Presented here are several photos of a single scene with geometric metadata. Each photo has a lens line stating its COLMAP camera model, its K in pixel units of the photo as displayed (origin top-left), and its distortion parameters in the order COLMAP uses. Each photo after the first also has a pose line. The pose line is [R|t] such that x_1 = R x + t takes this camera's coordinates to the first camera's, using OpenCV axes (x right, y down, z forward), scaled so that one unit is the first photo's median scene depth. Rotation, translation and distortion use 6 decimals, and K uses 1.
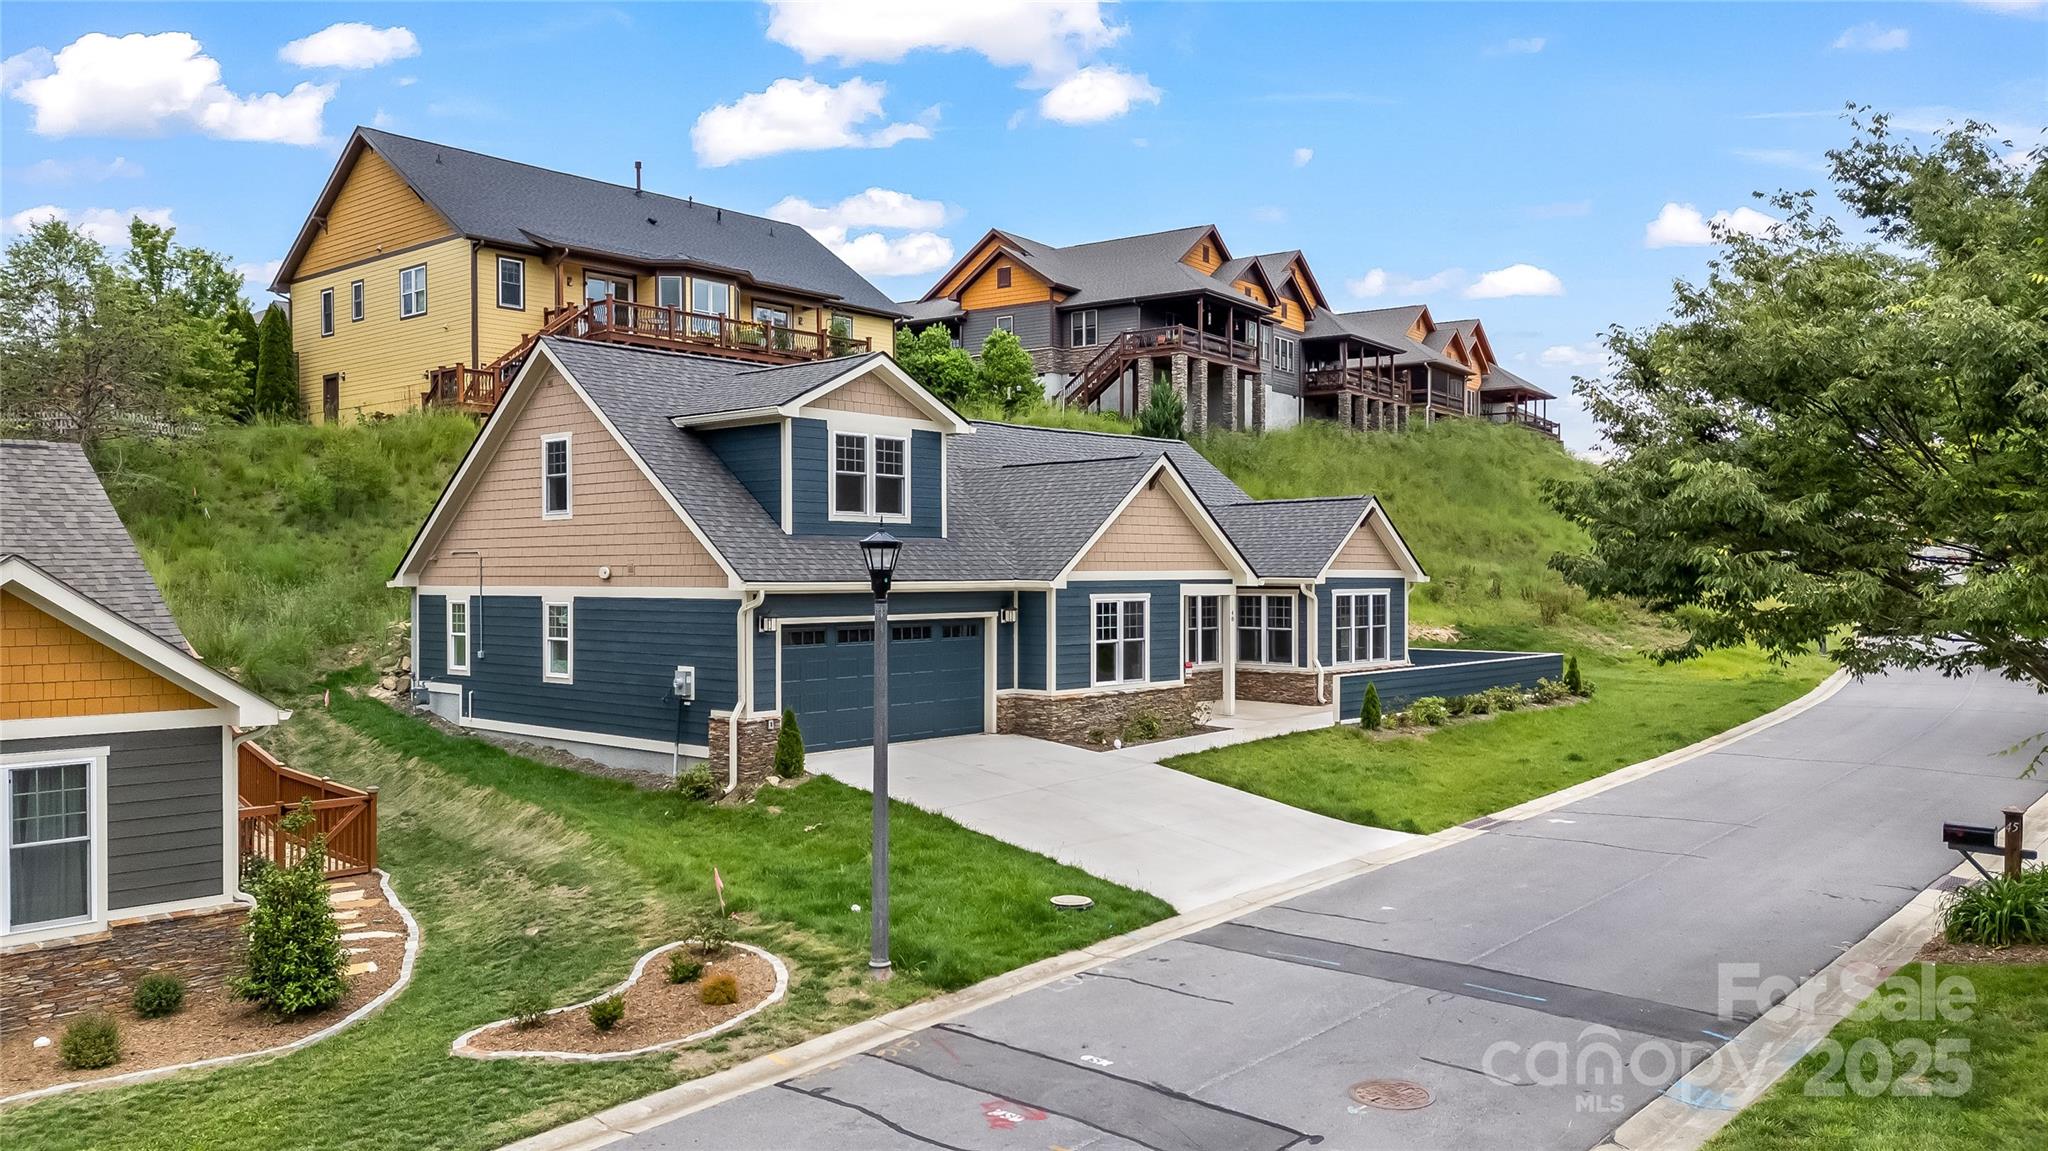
lens RADIAL K [[1490.5, 0, 1030.2], [0, 1490.5, 579.9], [0, 0, 1]] dist [0.110222, -0.156240]
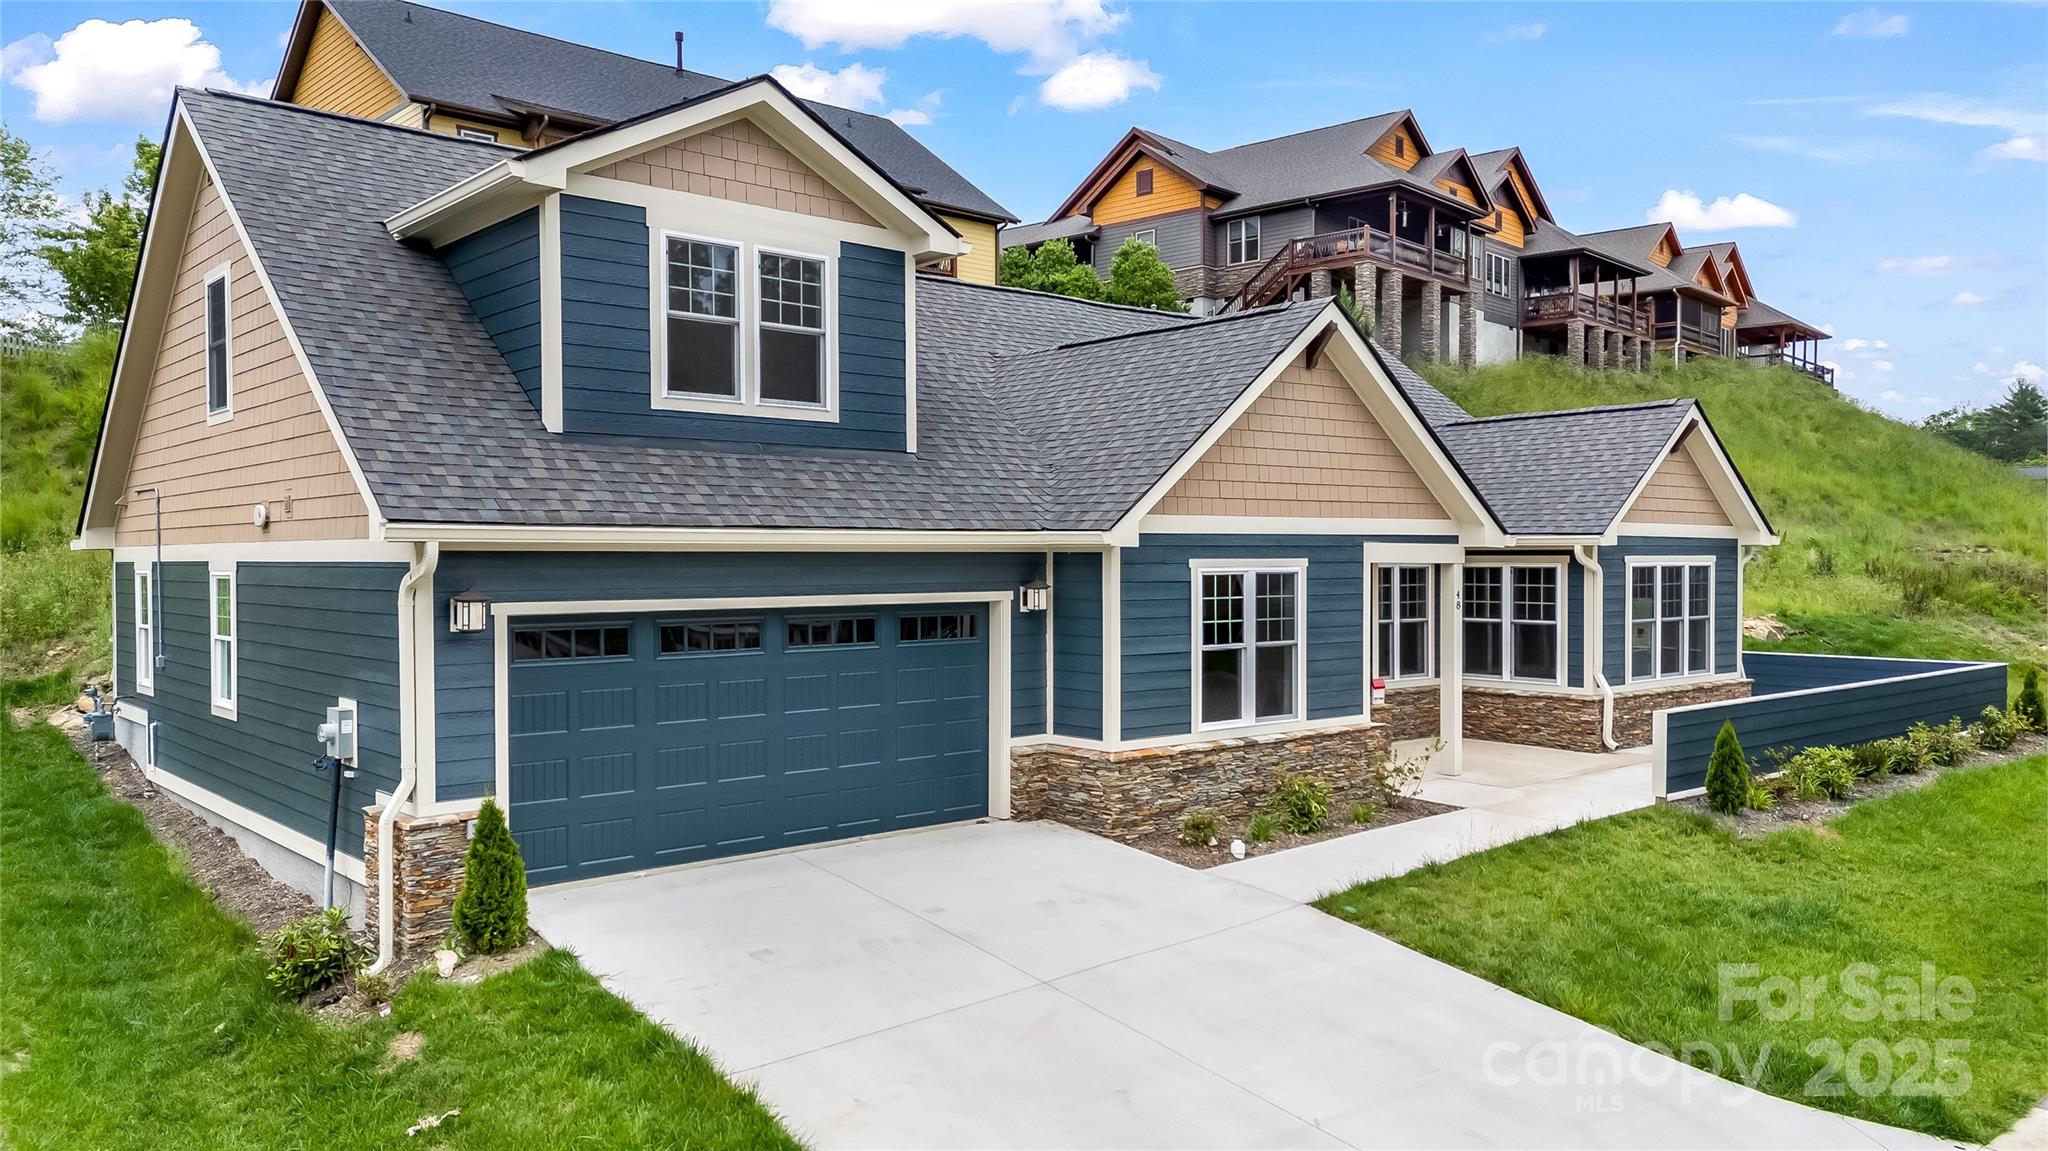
lens RADIAL K [[1490.5, 0, 1030.2], [0, 1490.5, 579.9], [0, 0, 1]] dist [0.110222, -0.156240]
pose [[0.992865, 0.001231, -0.119237, 0.039127], [0.000179, 0.999930, 0.011818, 0.008972], [0.119243, -0.011755, 0.992795, 0.383927]]
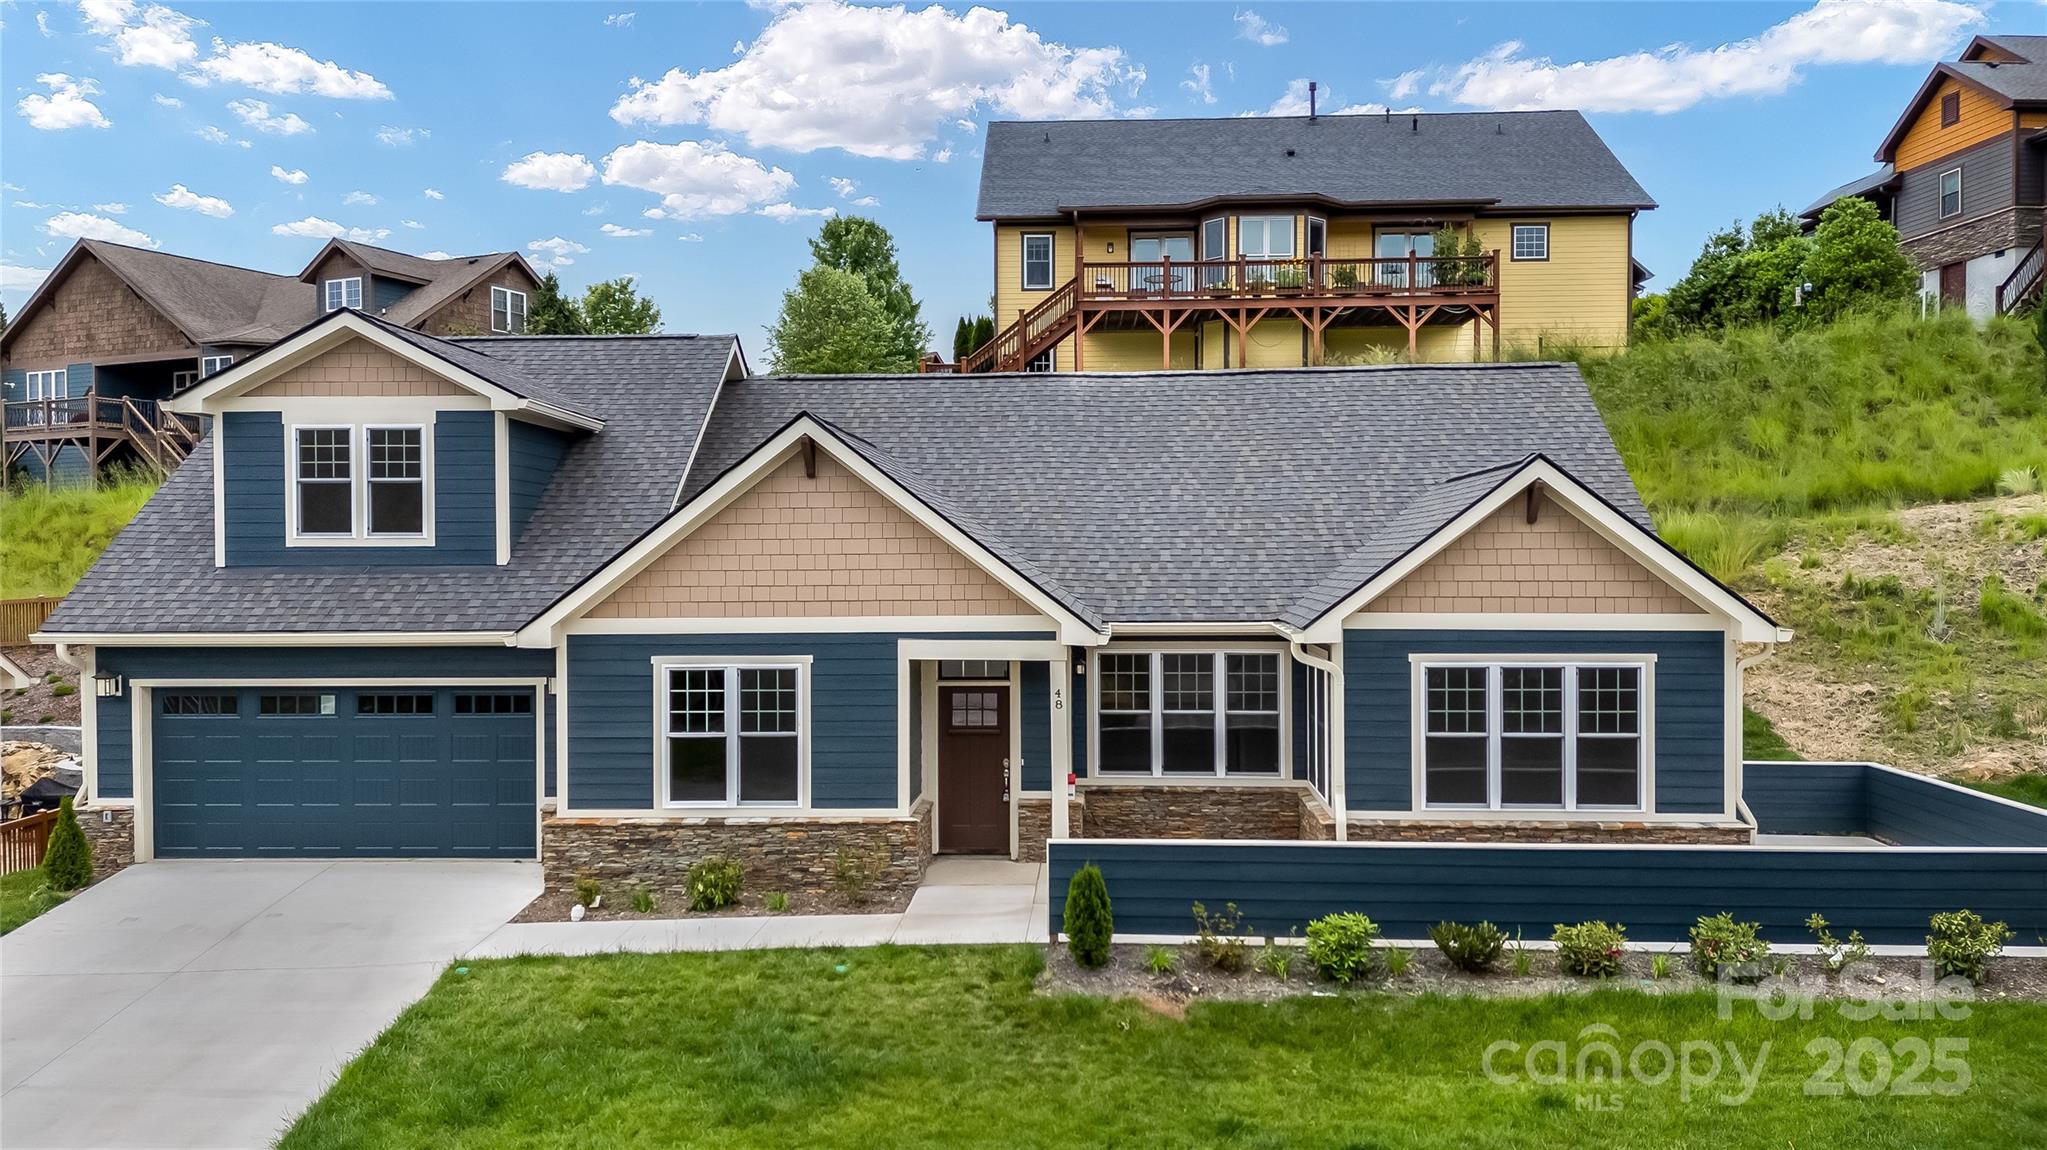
lens RADIAL K [[1489.8, 0, 1029.7], [0, 1489.8, 579.4], [0, 0, 1]] dist [0.110222, -0.156240]
pose [[0.629557, 0.010131, -0.776889, 0.510305], [0.002026, 0.999890, 0.014681, -0.025375], [0.776952, -0.010817, 0.629467, 0.609370]]
